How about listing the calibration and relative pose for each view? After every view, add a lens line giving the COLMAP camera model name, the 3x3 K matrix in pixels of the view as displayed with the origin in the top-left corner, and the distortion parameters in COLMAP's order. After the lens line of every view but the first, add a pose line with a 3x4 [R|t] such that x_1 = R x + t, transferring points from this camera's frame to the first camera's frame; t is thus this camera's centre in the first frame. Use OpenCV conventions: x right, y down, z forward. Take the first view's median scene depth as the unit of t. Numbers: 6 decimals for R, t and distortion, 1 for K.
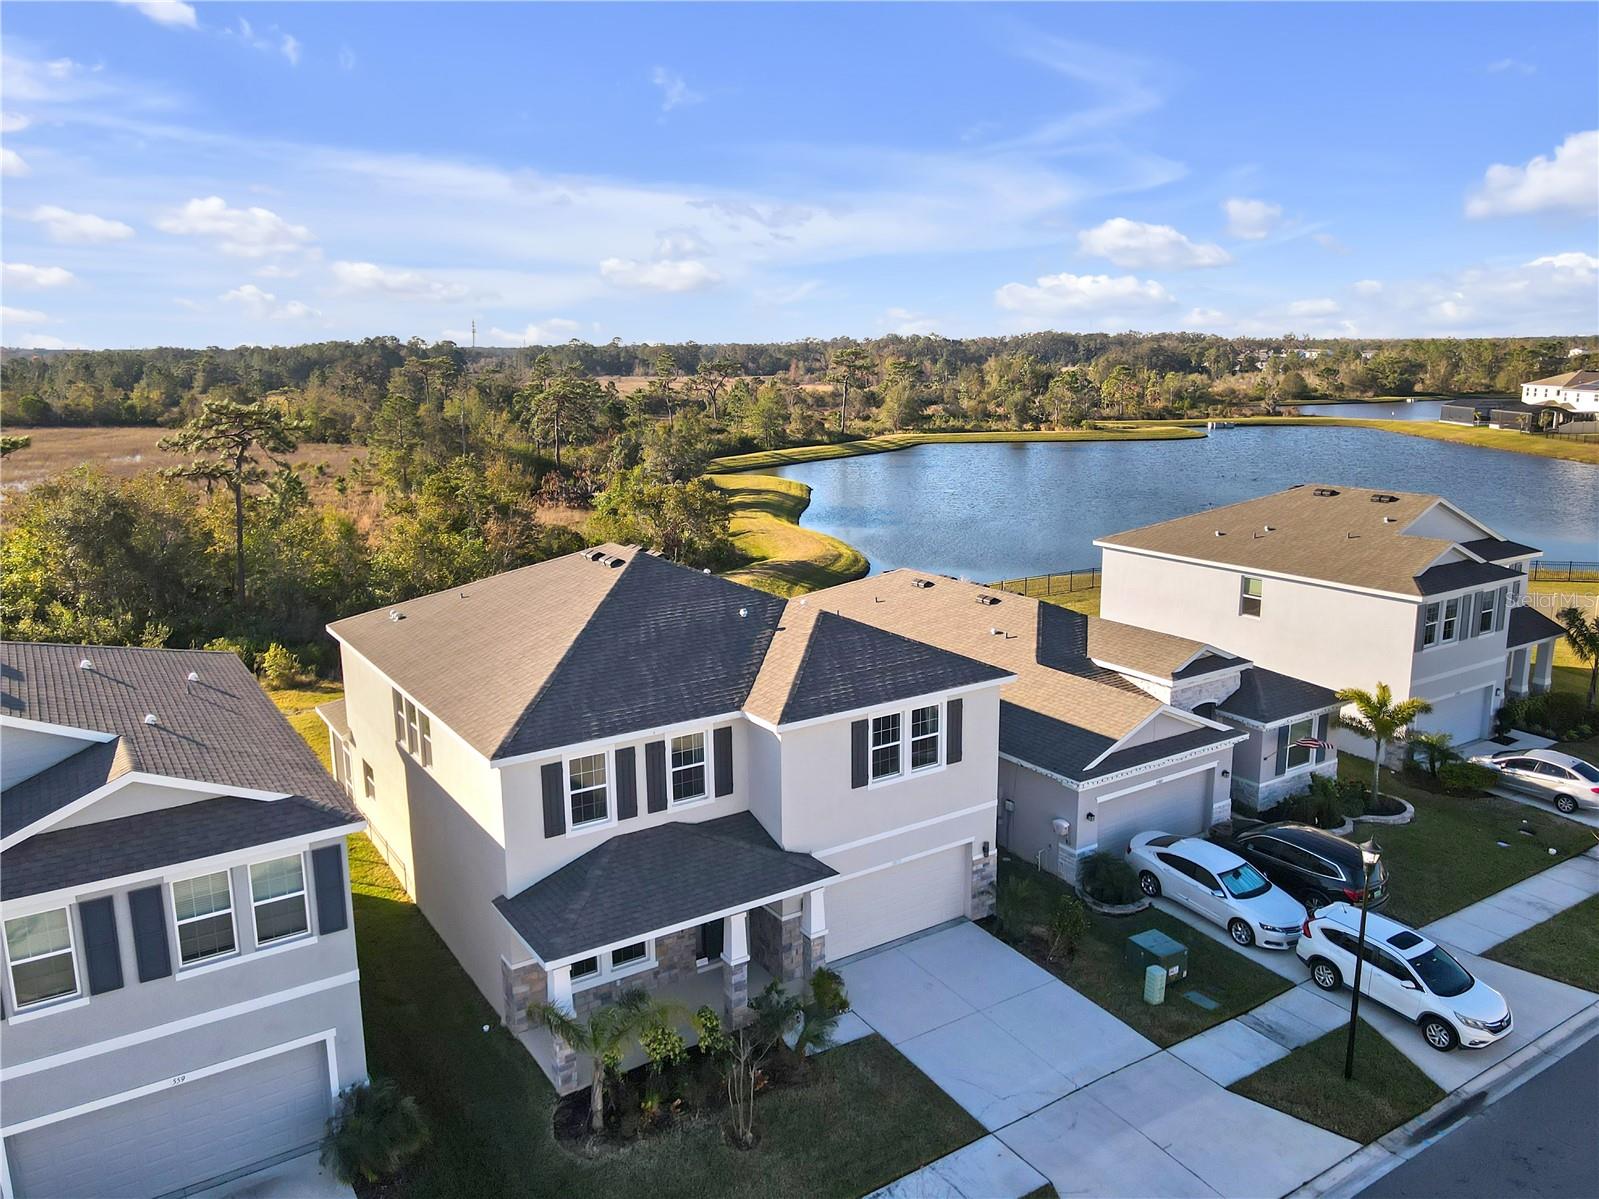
lens RADIAL K [[1197.9, 0, 808.8], [0, 1197.9, 604.1], [0, 0, 1]] dist [0.003697, 0.009891]
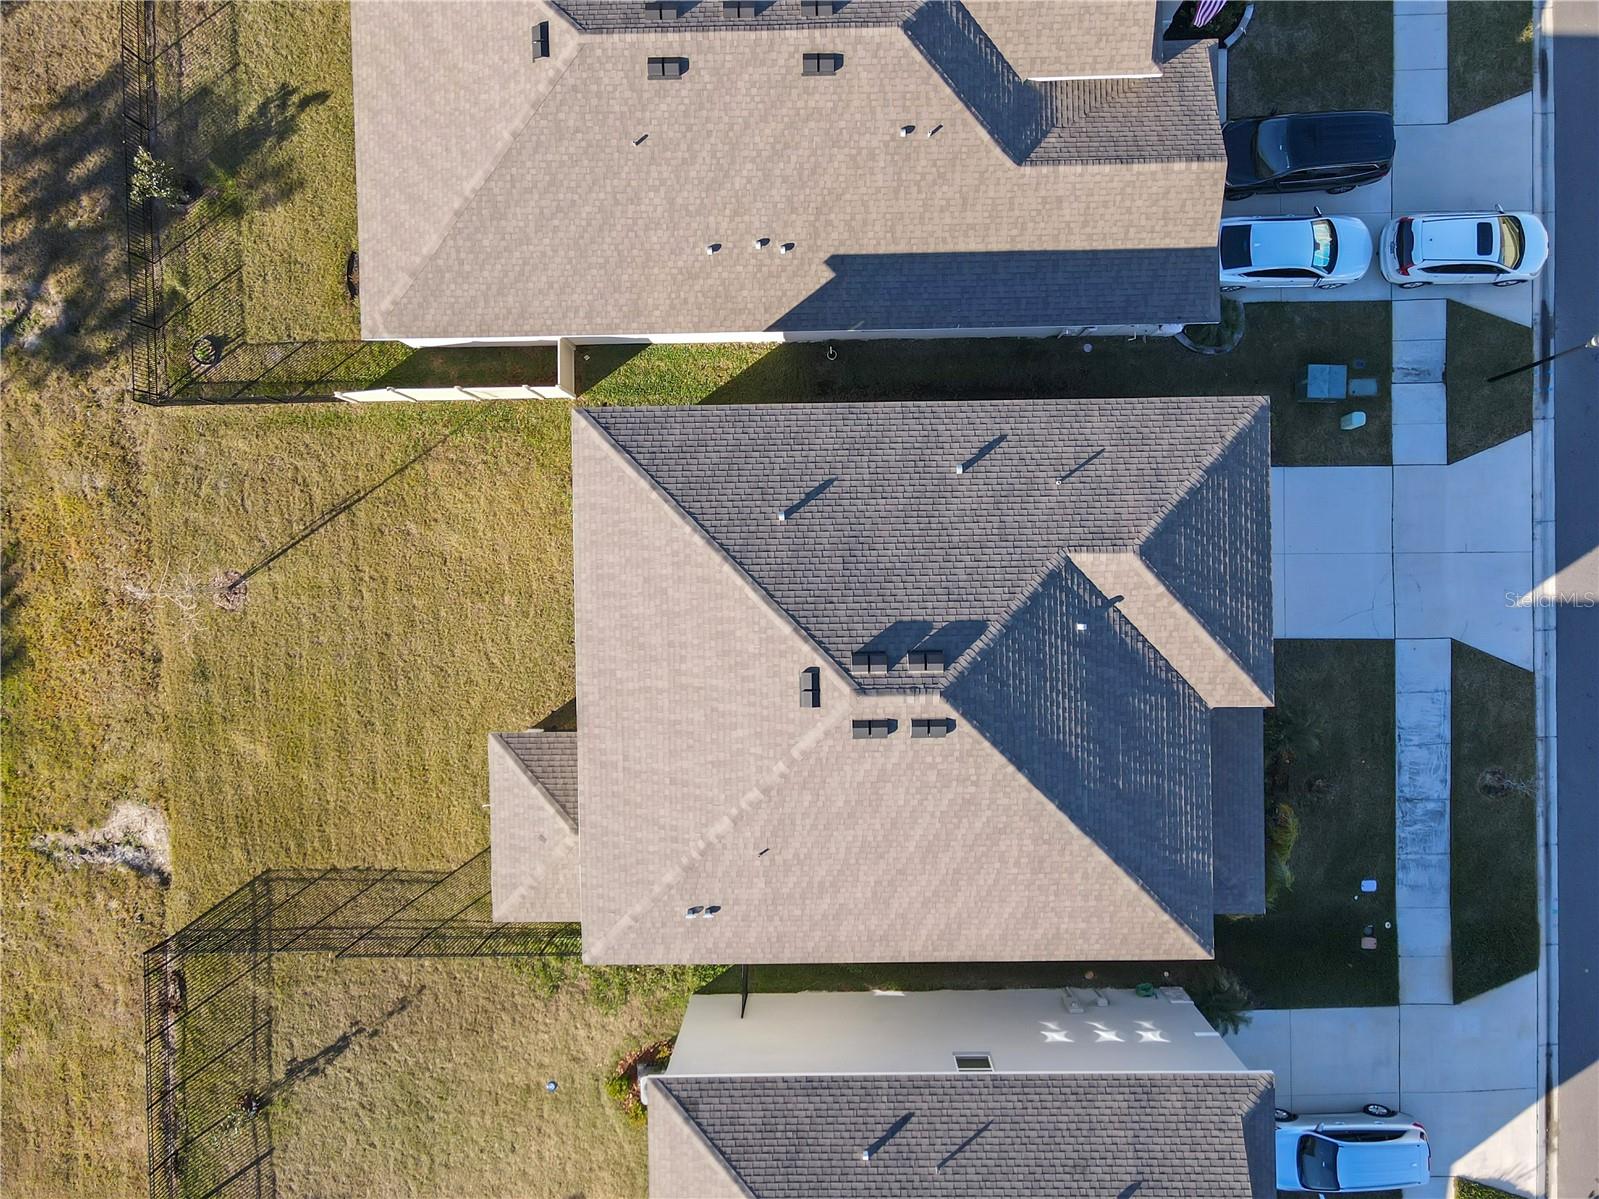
lens RADIAL K [[1197.9, 0, 808.8], [0, 1197.9, 604.1], [0, 0, 1]] dist [0.003697, 0.009891]
pose [[0.540726, -0.840890, -0.022794, -0.144088], [0.191983, 0.096980, 0.976595, -0.972297], [-0.818998, -0.532446, 0.213876, 1.089880]]
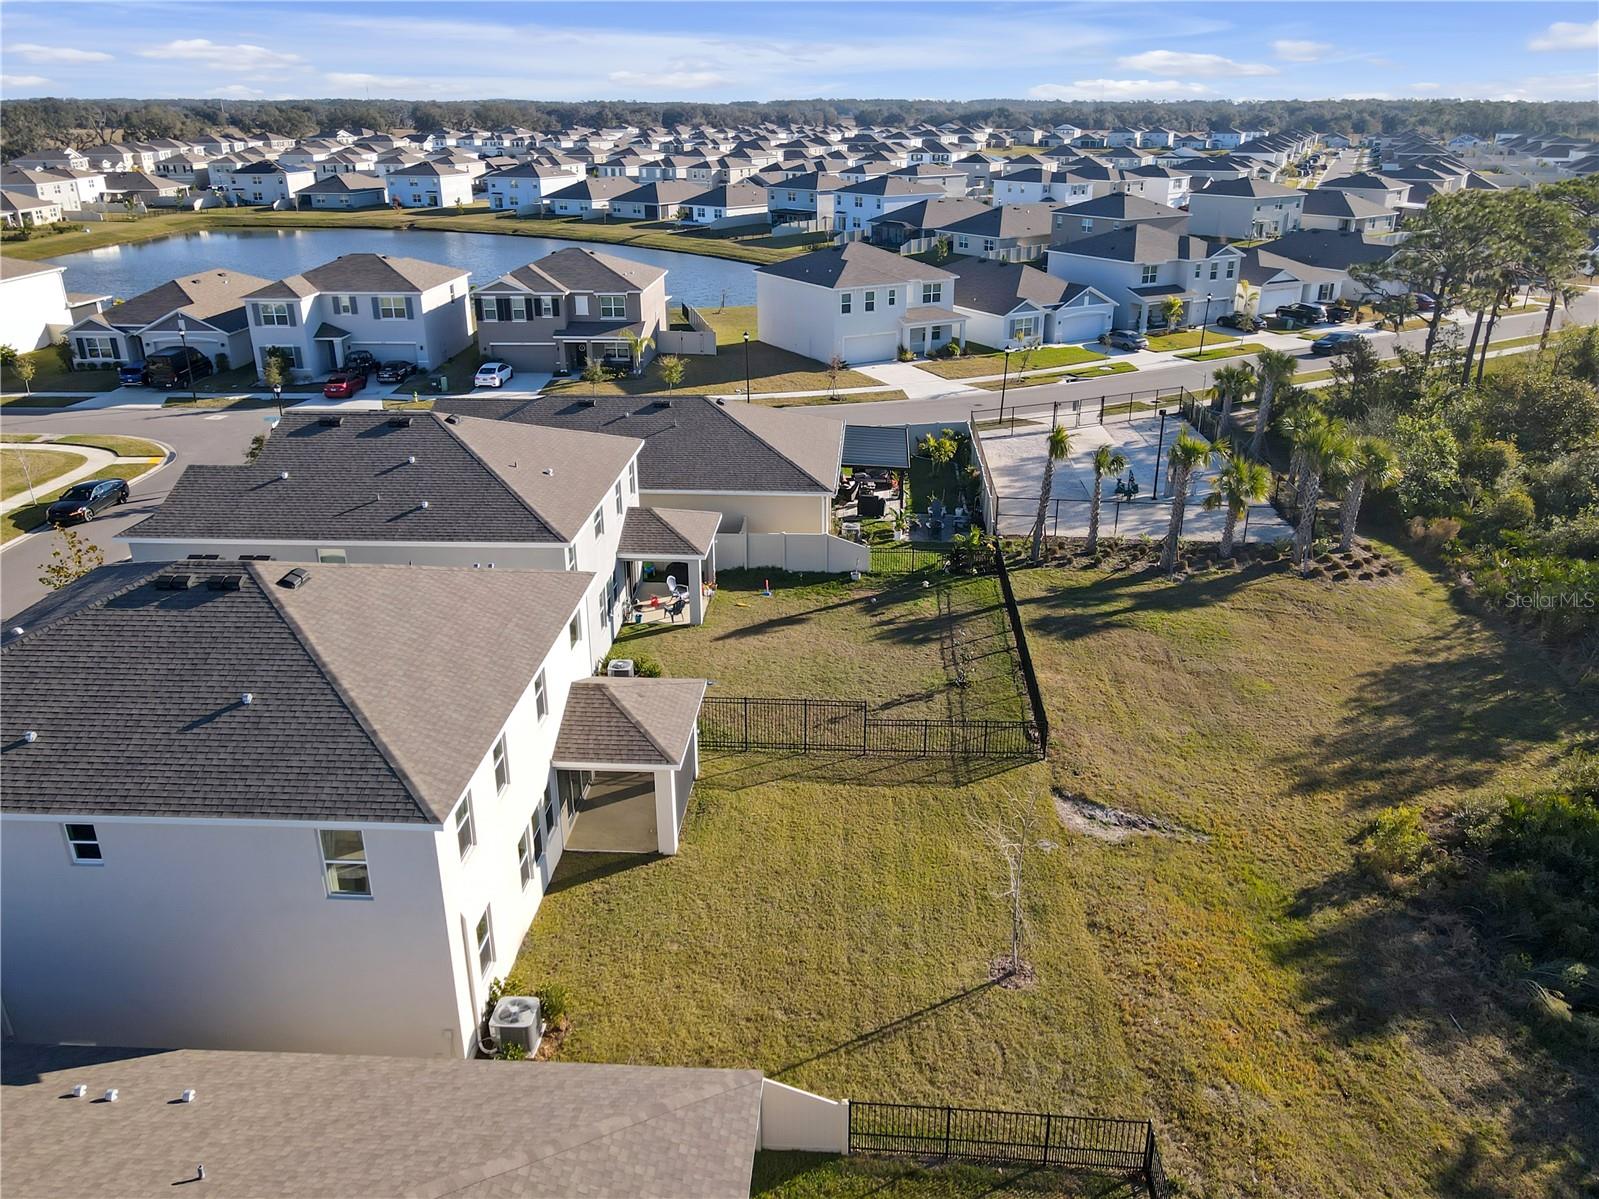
lens RADIAL K [[1193.8, 0, 799.5], [0, 1193.8, 599.5], [0, 0, 1]] dist [0.008843, 0.005261]
pose [[-0.605199, 0.314478, -0.731326, 0.258690], [-0.163758, 0.849840, 0.500955, -0.616634], [0.779049, 0.422938, -0.462824, 2.047428]]
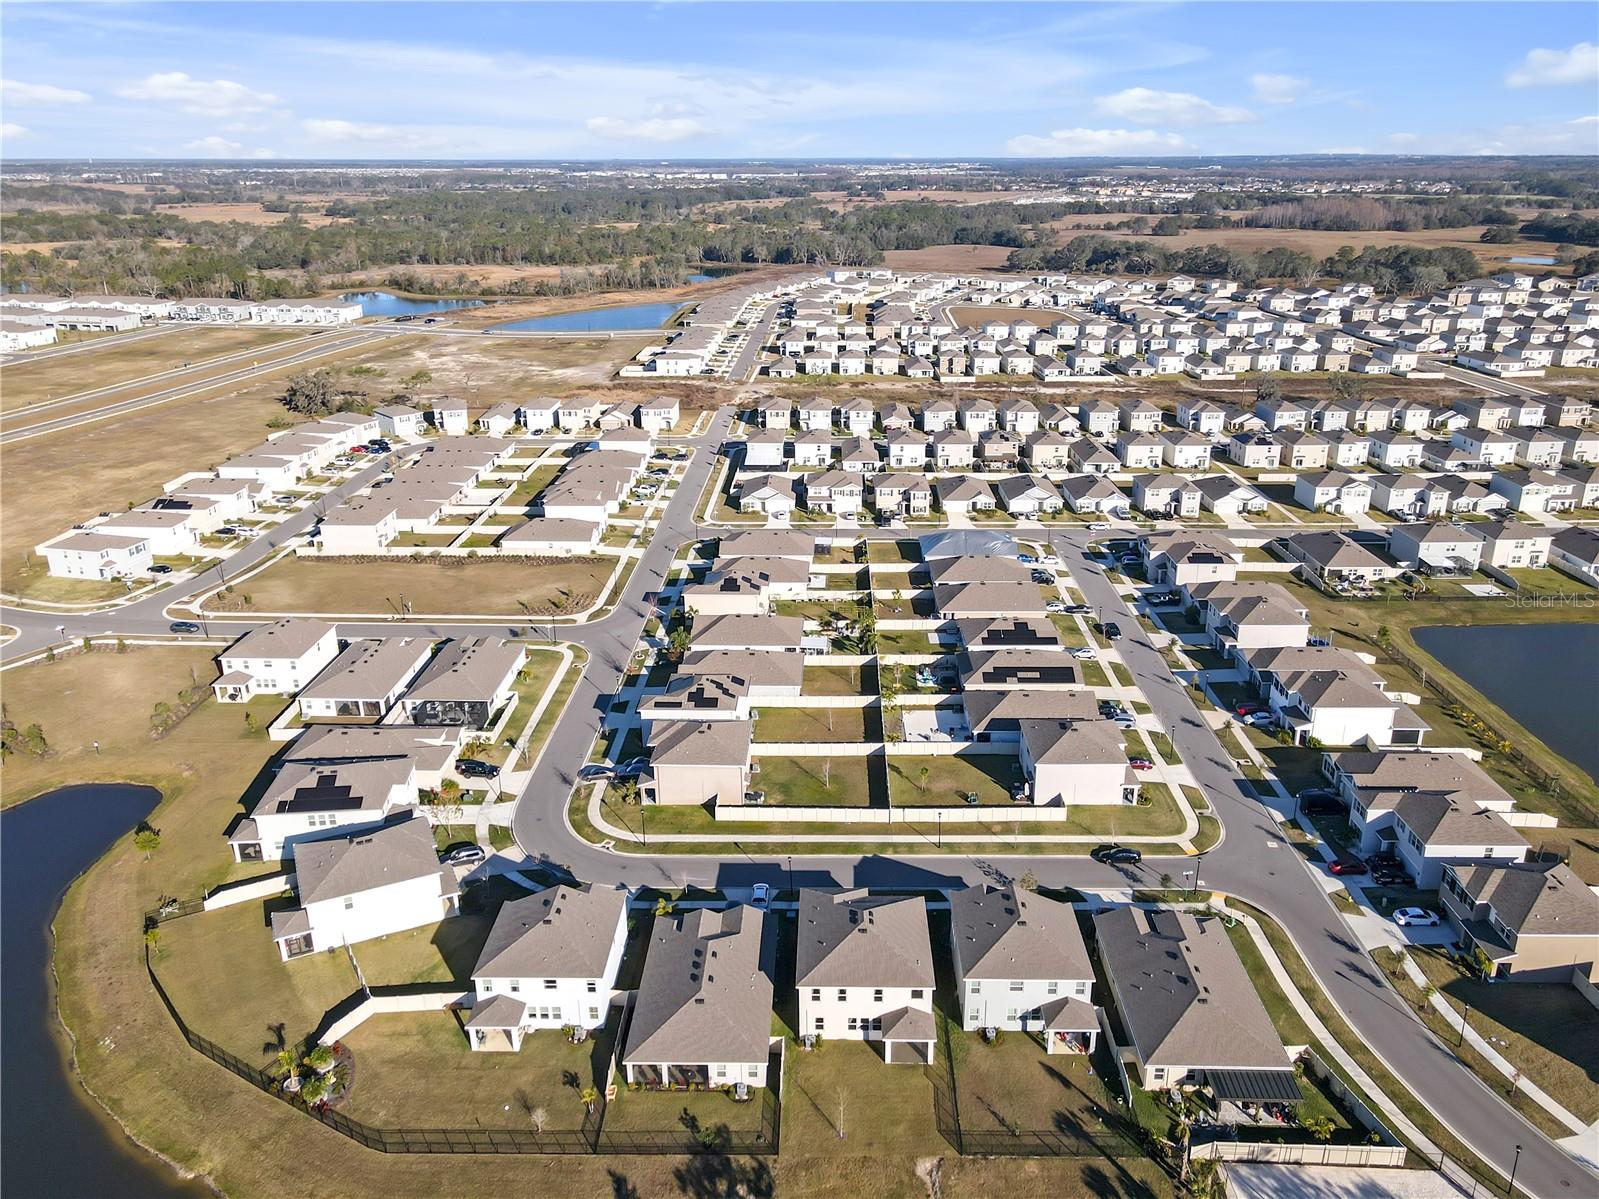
lens RADIAL K [[1117.4, 0, 816.3], [0, 1117.4, 641.0], [0, 0, 1]] dist [-0.008621, 0.055543]
pose [[-0.827636, -0.205741, 0.522196, -1.899411], [0.120730, 0.843354, 0.523621, -2.956876], [-0.548126, 0.496413, -0.673151, 3.448848]]
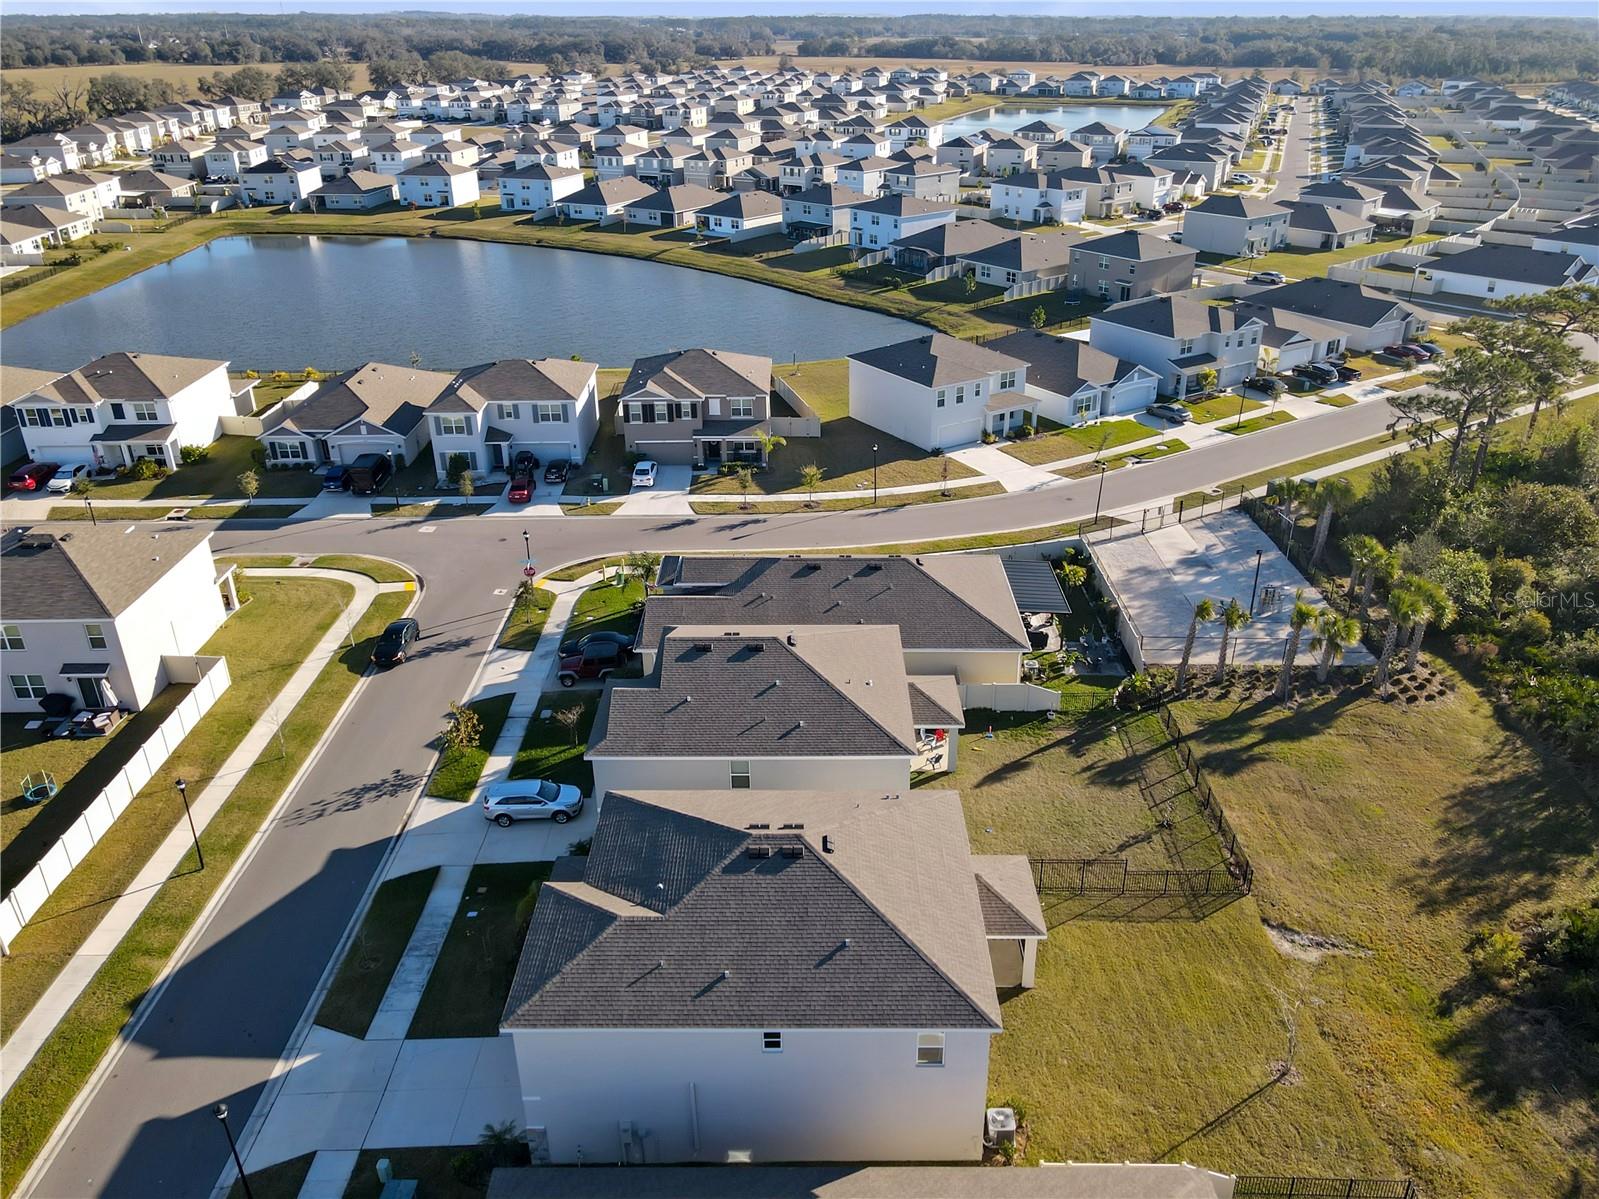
lens RADIAL K [[1178.5, 0, 778.8], [0, 1178.5, 601.8], [0, 0, 1]] dist [0.016463, -0.006460]
pose [[-0.575440, 0.378198, -0.725145, 0.808557], [-0.154568, 0.820383, 0.550527, -1.155237], [0.803105, 0.428879, -0.413624, 1.697673]]
